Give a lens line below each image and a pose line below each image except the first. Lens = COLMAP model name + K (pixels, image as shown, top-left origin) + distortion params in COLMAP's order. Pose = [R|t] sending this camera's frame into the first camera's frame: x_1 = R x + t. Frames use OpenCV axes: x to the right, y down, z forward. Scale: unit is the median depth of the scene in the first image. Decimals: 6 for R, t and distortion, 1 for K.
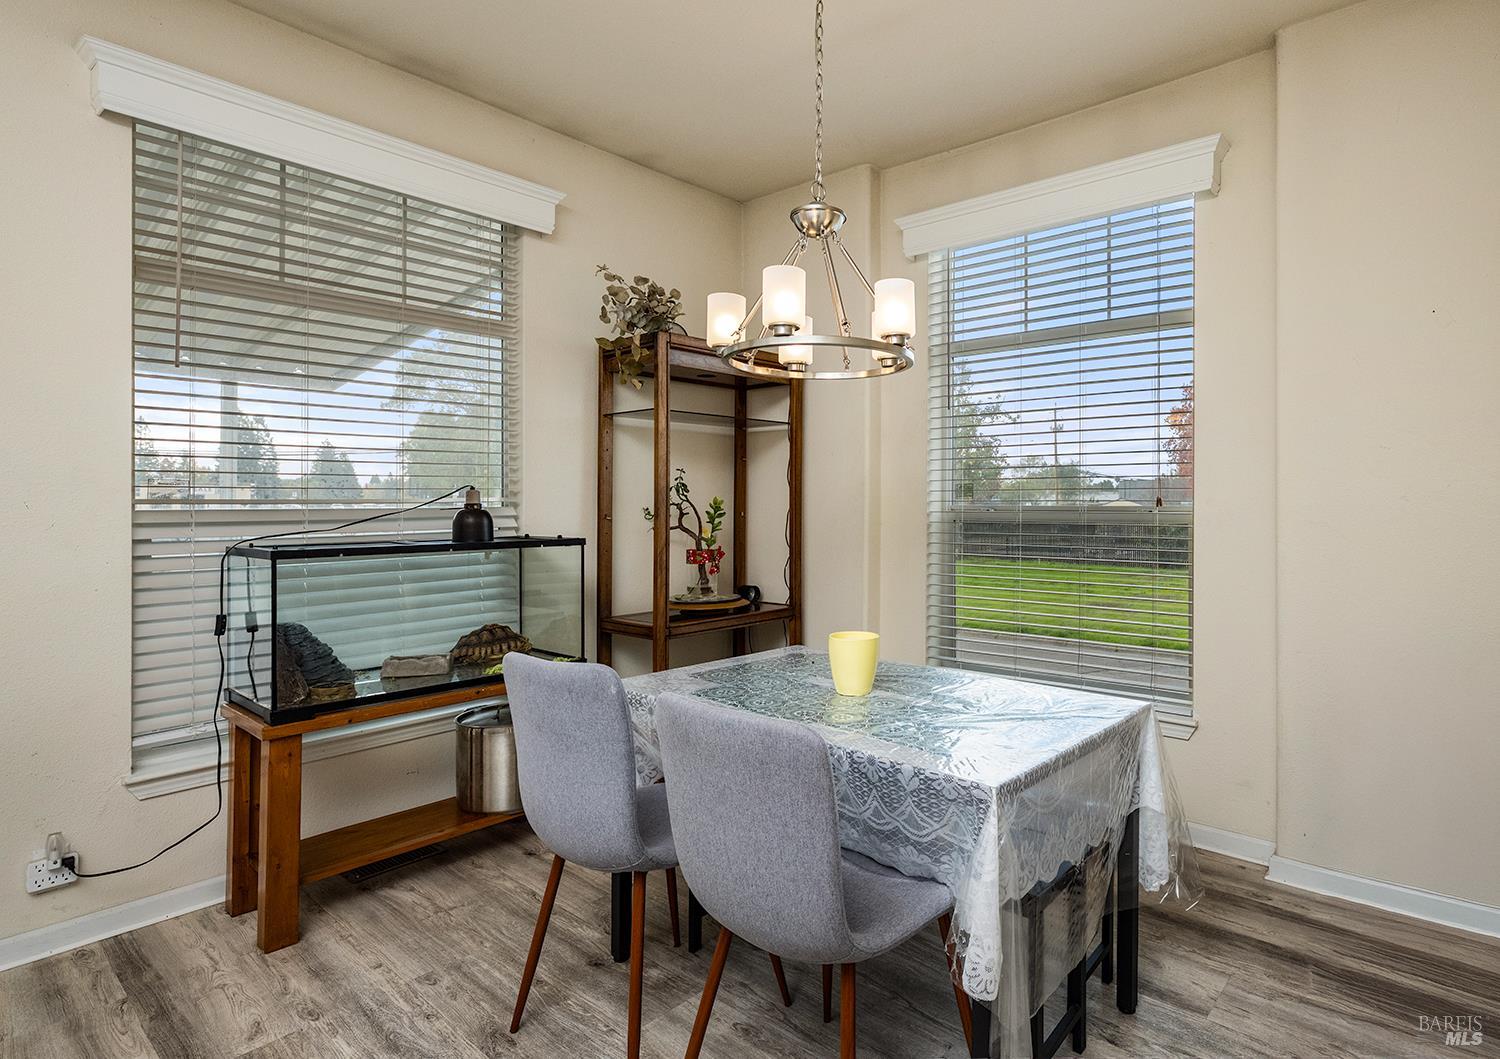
lens RADIAL K [[832.8, 0, 752.3], [0, 832.8, 496.3], [0, 0, 1]] dist [0.001838, 0.000365]
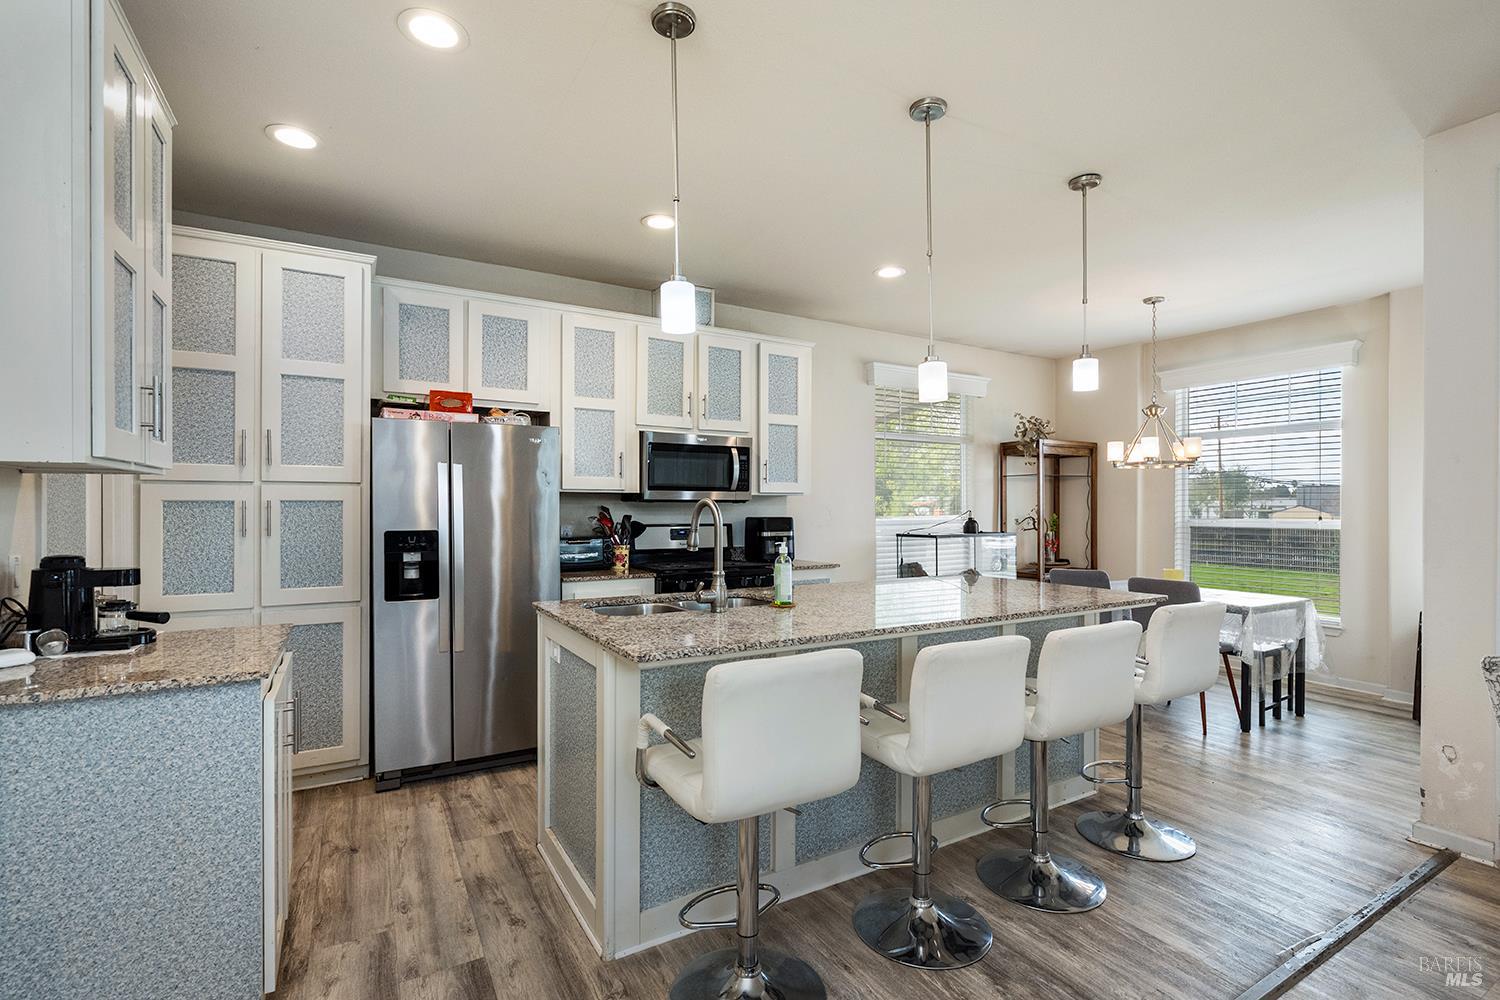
lens RADIAL K [[639.4, 0, 750.0], [0, 639.4, 500.0], [0, 0, 1]] dist [0.018467, 0.000013]
pose [[0.959210, -0.002404, -0.282686, -0.396550], [0.001512, 0.999993, -0.003374, -0.035177], [0.282692, 0.002809, 0.959207, -0.909363]]
